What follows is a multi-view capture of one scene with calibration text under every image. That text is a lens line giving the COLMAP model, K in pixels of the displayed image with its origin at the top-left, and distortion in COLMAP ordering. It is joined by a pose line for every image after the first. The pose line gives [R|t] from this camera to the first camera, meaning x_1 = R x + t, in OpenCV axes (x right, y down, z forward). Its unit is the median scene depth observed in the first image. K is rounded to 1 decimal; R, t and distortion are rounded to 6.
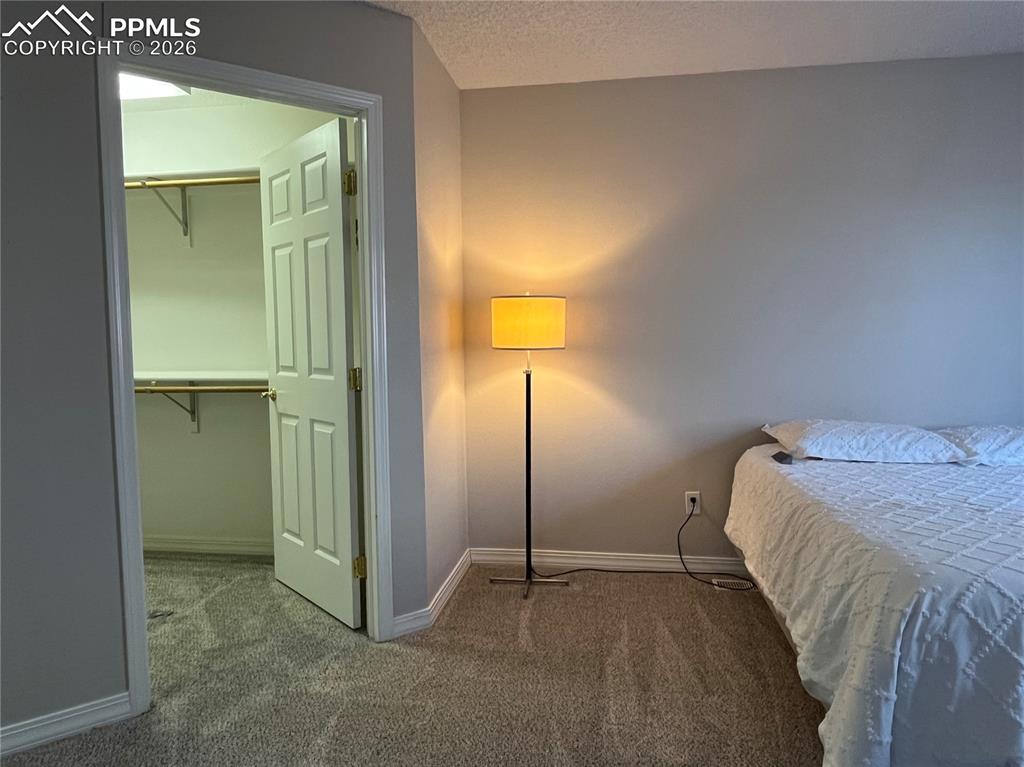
lens RADIAL K [[693.3, 0, 501.4], [0, 693.3, 383.2], [0, 0, 1]] dist [0.000174, -0.008706]
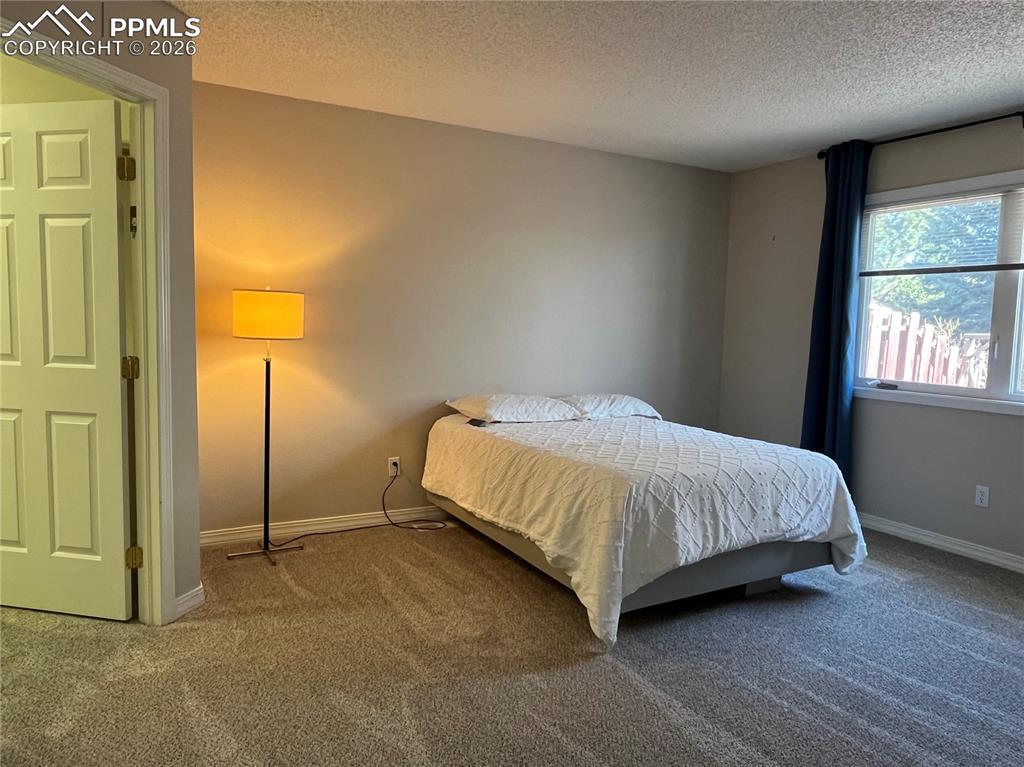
lens RADIAL K [[693.3, 0, 513.7], [0, 693.3, 382.2], [0, 0, 1]] dist [0.000174, -0.008706]
pose [[0.790874, -0.021827, 0.611590, -0.367687], [0.009627, 0.999684, 0.023229, -0.002672], [-0.611904, -0.012483, 0.790834, -0.112072]]
